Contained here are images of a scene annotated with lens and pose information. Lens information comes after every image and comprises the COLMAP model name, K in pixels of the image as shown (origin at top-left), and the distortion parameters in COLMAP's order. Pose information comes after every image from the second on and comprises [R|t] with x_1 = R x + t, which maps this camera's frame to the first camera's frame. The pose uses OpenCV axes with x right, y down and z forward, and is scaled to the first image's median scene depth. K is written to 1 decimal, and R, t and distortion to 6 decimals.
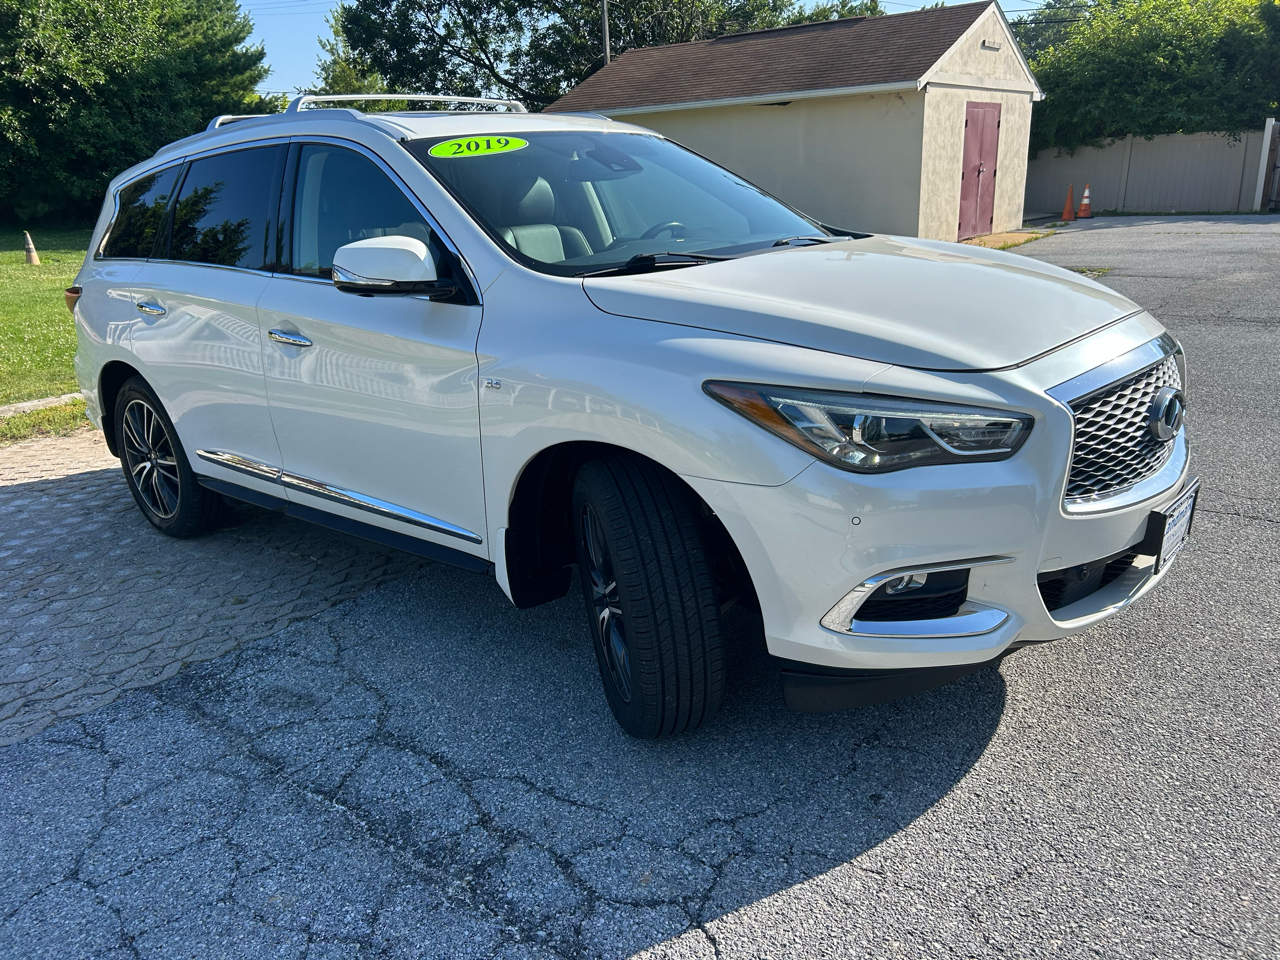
lens RADIAL K [[960.5, 0, 640.0], [0, 960.5, 480.0], [0, 0, 1]] dist [0.124502, -0.208596]
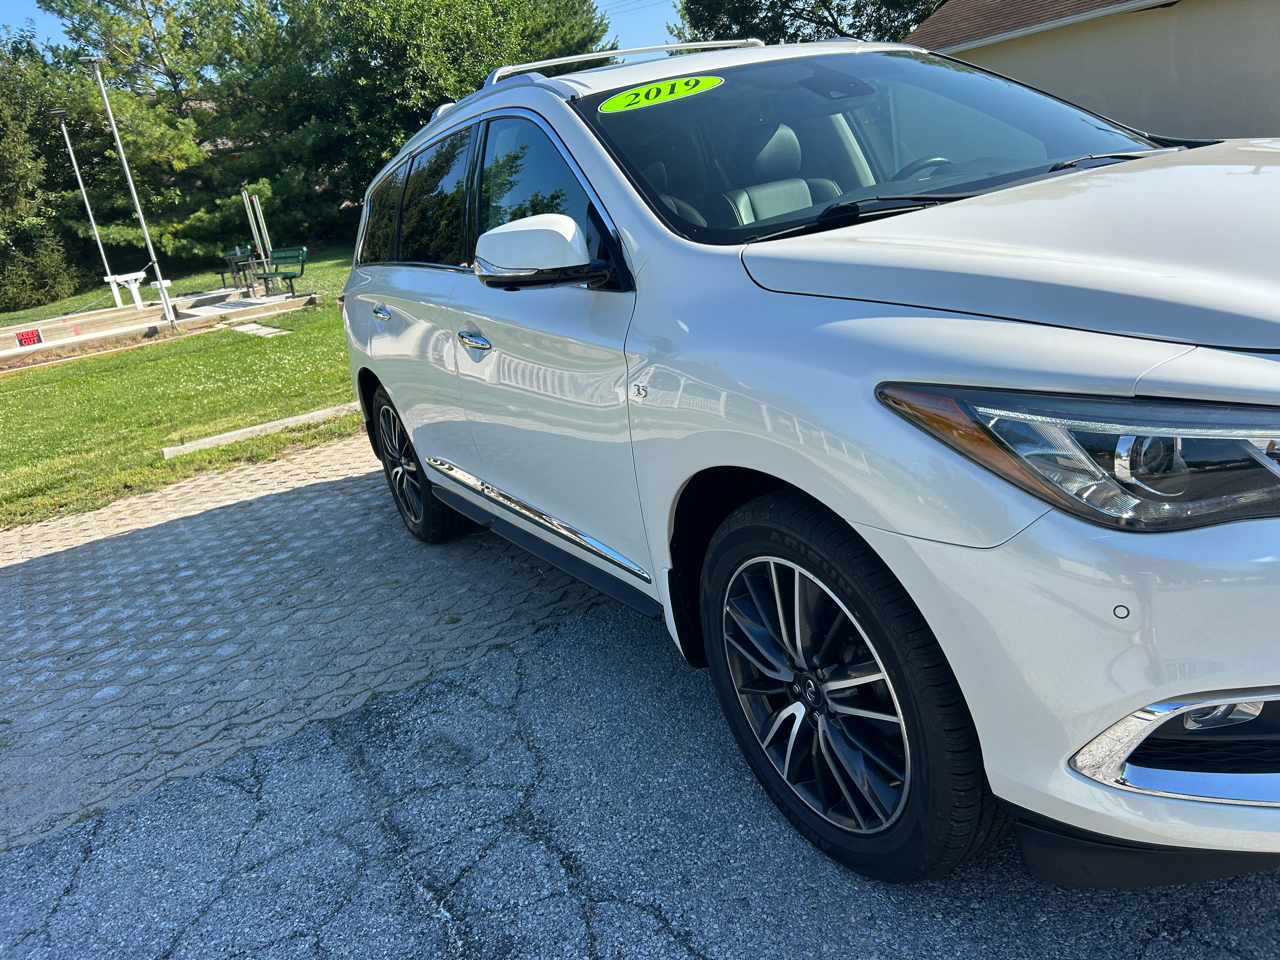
lens RADIAL K [[975.5, 0, 630.2], [0, 975.5, 481.4], [0, 0, 1]] dist [0.055669, -0.066407]
pose [[0.934674, -0.003101, -0.355493, 0.109617], [0.013691, 0.999534, 0.027278, -0.042081], [0.355242, -0.030363, 0.934281, 0.223793]]
